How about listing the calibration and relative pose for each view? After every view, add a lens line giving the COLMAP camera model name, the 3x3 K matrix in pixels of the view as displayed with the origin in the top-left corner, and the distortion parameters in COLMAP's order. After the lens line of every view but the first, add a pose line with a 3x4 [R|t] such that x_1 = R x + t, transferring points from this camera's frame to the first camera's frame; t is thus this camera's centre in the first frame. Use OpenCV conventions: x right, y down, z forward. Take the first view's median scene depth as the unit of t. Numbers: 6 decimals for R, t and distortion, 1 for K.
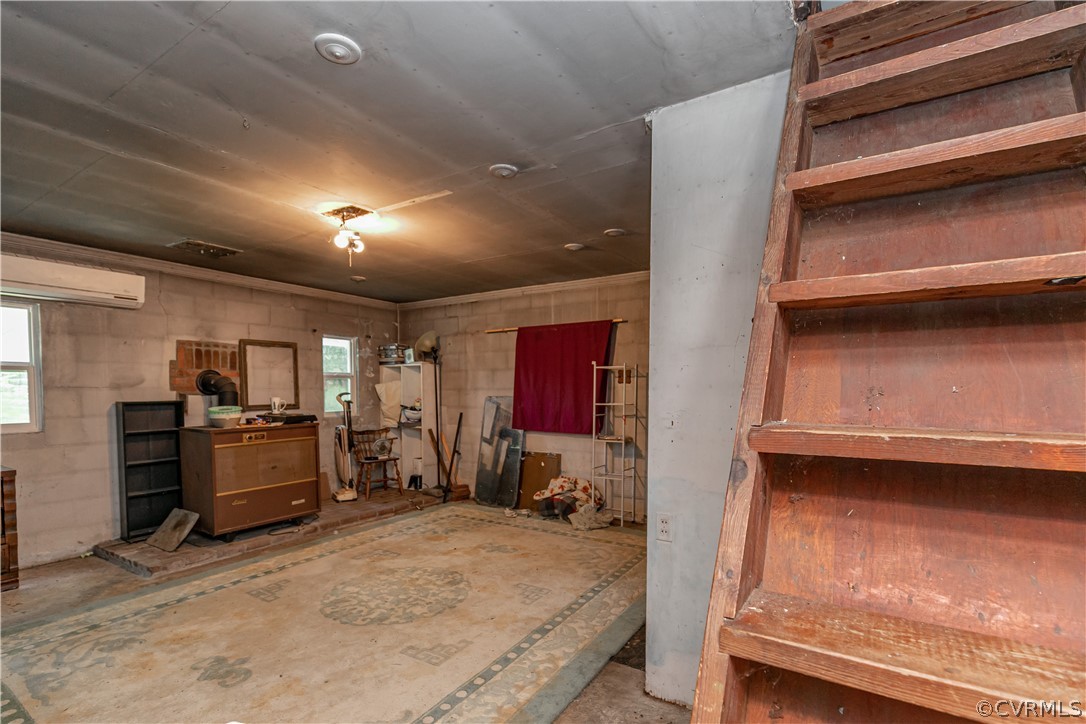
lens RADIAL K [[500.5, 0, 543.9], [0, 500.5, 364.1], [0, 0, 1]] dist [-0.000432, -0.000038]
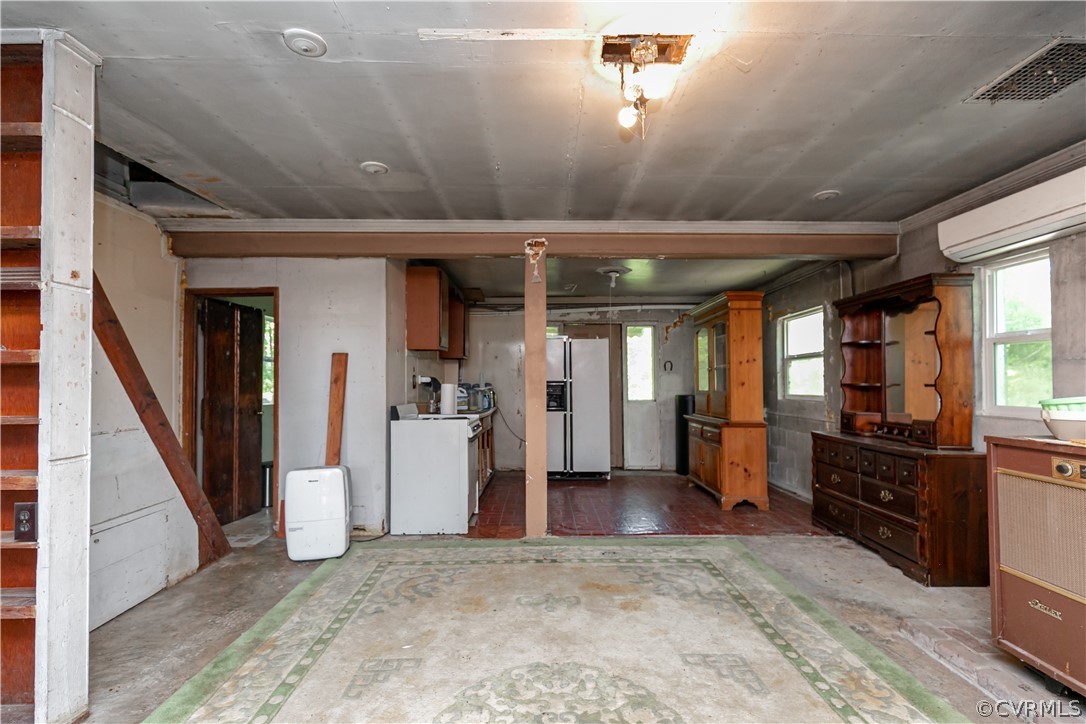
lens RADIAL K [[500.5, 0, 543.6], [0, 500.5, 366.3], [0, 0, 1]] dist [-0.000432, -0.000038]
pose [[-0.836881, -0.010229, -0.547289, 0.012080], [0.028022, 0.997714, -0.061498, 0.077391], [0.546667, -0.066803, -0.834681, 1.174676]]
